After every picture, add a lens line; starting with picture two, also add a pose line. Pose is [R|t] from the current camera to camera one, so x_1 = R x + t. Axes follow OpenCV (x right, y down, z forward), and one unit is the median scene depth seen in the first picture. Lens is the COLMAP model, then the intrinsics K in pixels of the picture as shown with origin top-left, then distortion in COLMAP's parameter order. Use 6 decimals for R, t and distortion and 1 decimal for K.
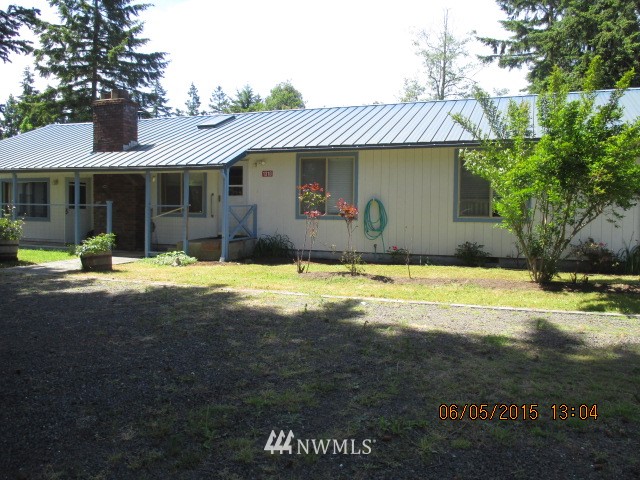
lens RADIAL K [[533.7, 0, 320.0], [0, 533.7, 240.0], [0, 0, 1]] dist [-0.042137, 0.012885]
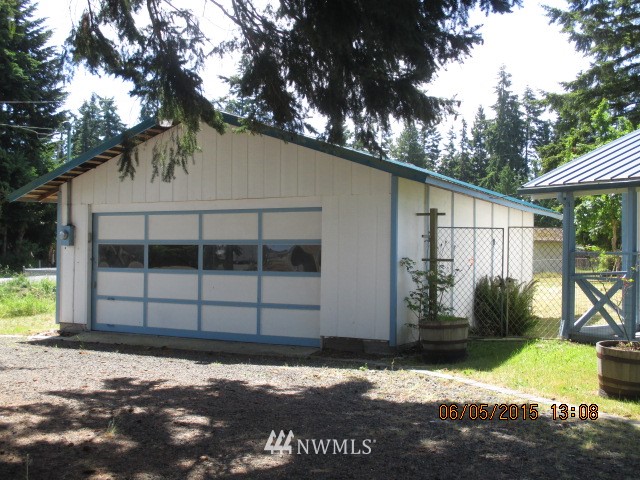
lens RADIAL K [[736.5, 0, 320.0], [0, 736.5, 240.0], [0, 0, 1]] dist [-0.003370, -0.003275]
pose [[0.760941, -0.014359, -0.648663, -0.473533], [-0.037061, 0.997161, -0.065549, -0.030801], [0.647762, 0.073919, 0.758248, 0.349253]]
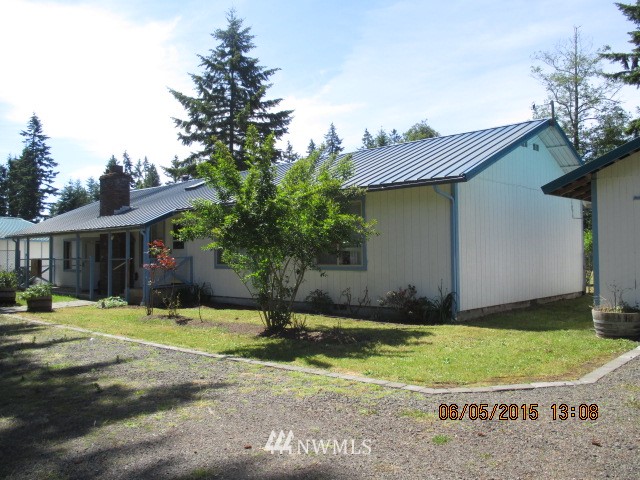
lens RADIAL K [[562.3, 0, 320.0], [0, 562.3, 240.0], [0, 0, 1]] dist [-0.067629, 0.011998]
pose [[0.924951, -0.034099, -0.378553, 0.498993], [0.003768, 0.996741, -0.080578, -0.002326], [0.380067, 0.073105, 0.922066, -0.011507]]
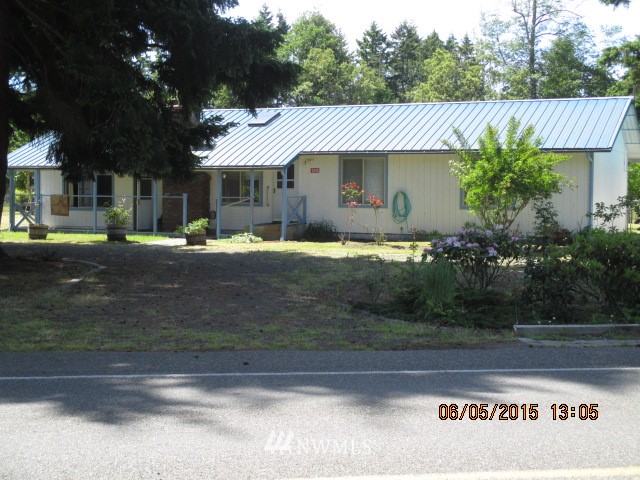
lens RADIAL K [[1040.6, 0, 320.0], [0, 1040.6, 240.0], [0, 0, 1]] dist [-0.034654, -0.081283]
pose [[0.998912, -0.003727, -0.046479, 0.019695], [0.003284, 0.999949, -0.009600, 0.048587], [0.046512, 0.009437, 0.998873, -1.167741]]
